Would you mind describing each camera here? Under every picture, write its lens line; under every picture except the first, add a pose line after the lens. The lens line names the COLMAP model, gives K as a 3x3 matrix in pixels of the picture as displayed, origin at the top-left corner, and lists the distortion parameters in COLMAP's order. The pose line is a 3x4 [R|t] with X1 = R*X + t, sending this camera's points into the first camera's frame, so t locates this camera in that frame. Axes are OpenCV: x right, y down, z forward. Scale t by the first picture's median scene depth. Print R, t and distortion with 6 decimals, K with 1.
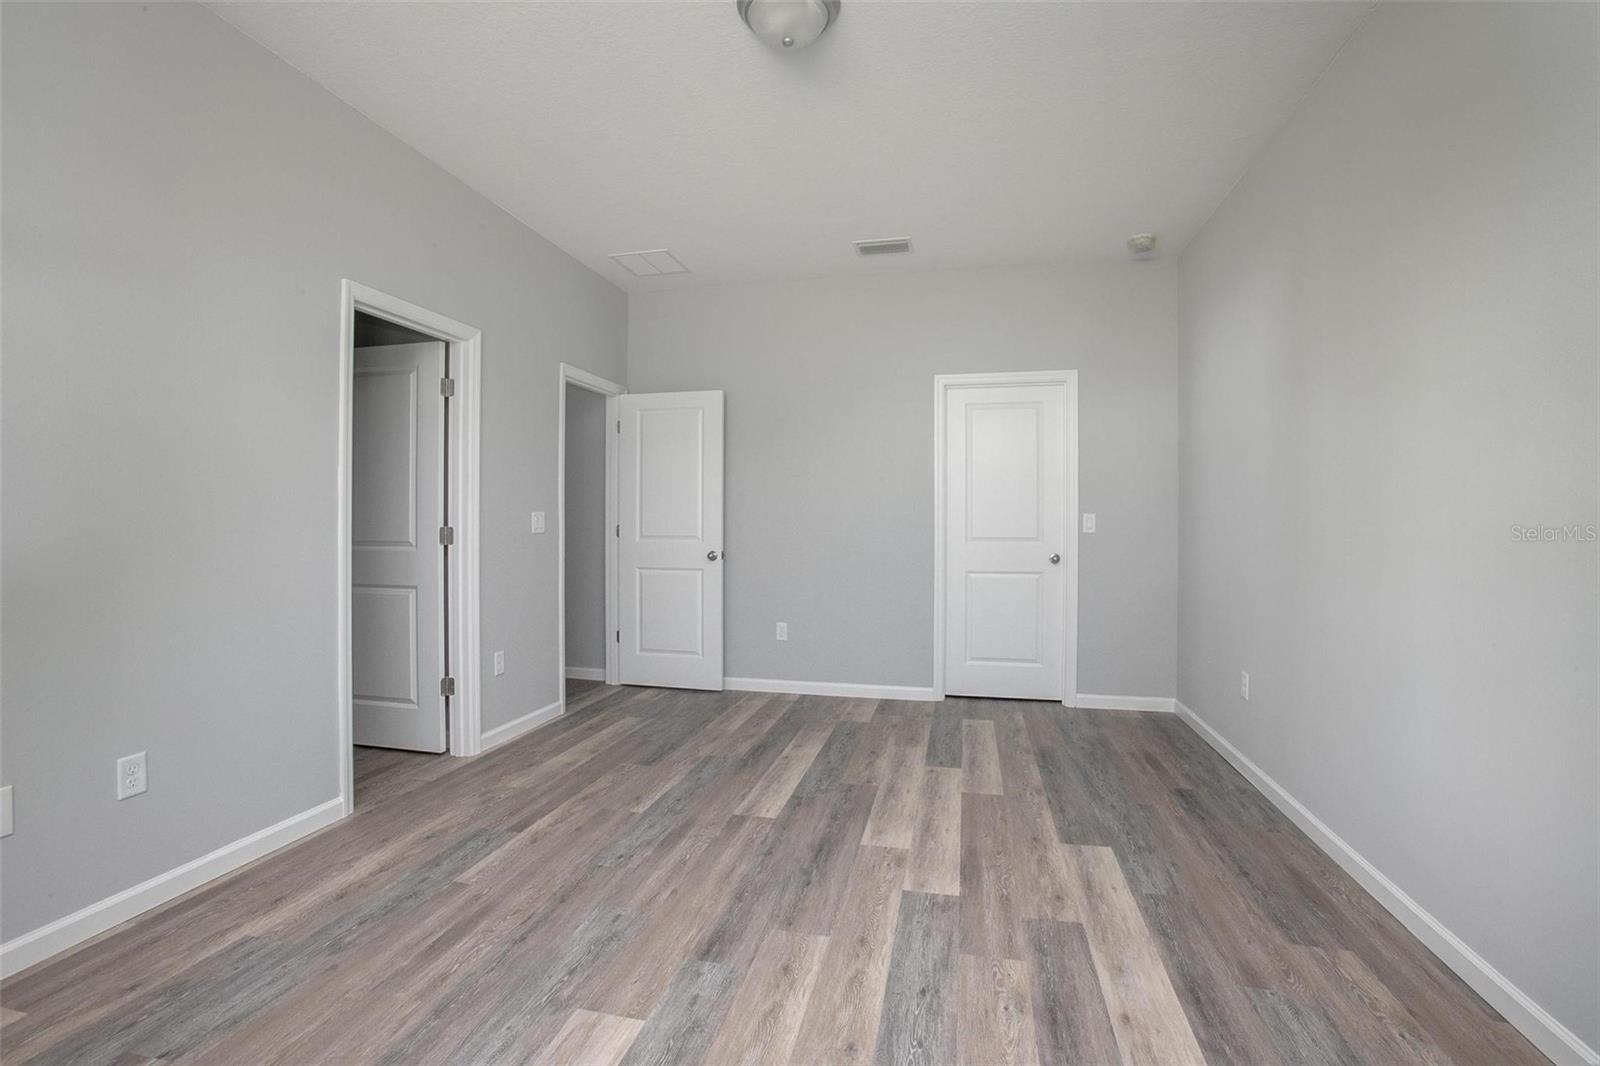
lens RADIAL K [[729.2, 0, 801.2], [0, 729.2, 529.7], [0, 0, 1]] dist [-0.056693, 0.017688]
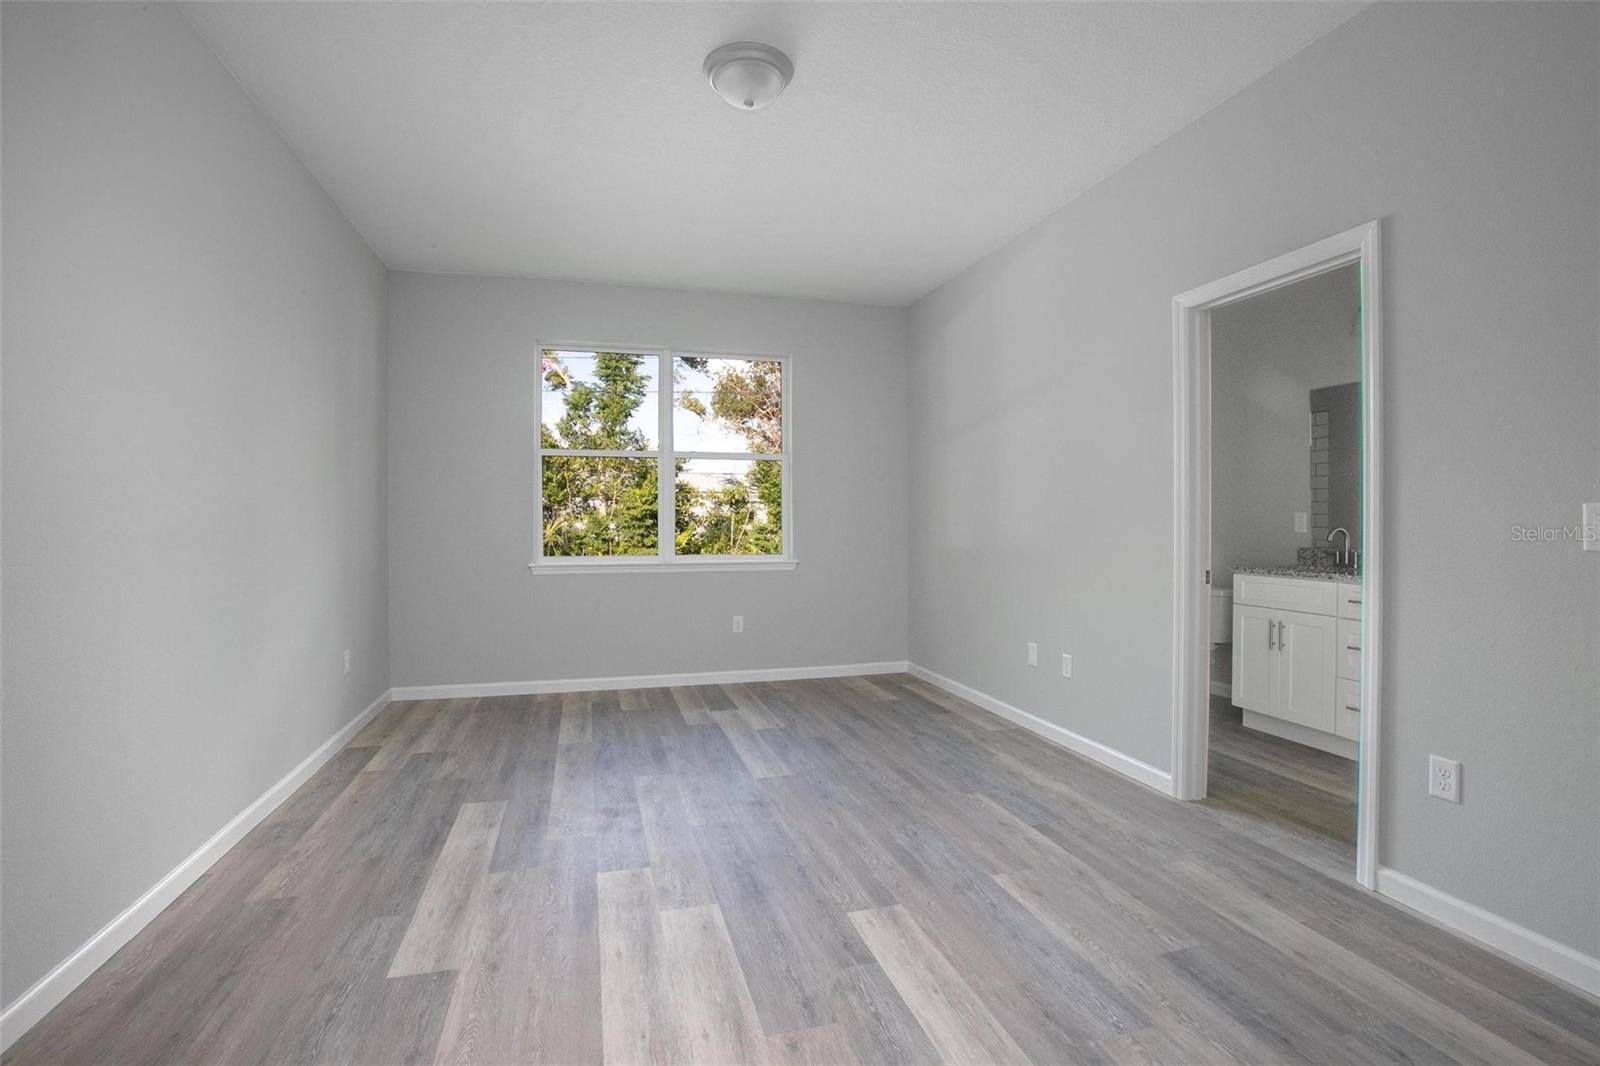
lens RADIAL K [[729.2, 0, 792.0], [0, 729.2, 523.2], [0, 0, 1]] dist [-0.056693, 0.017688]
pose [[-0.879420, -0.002349, -0.476040, 0.404502], [-0.008889, 0.999894, 0.011489, -0.019293], [0.475963, 0.014335, -0.879349, 1.762192]]
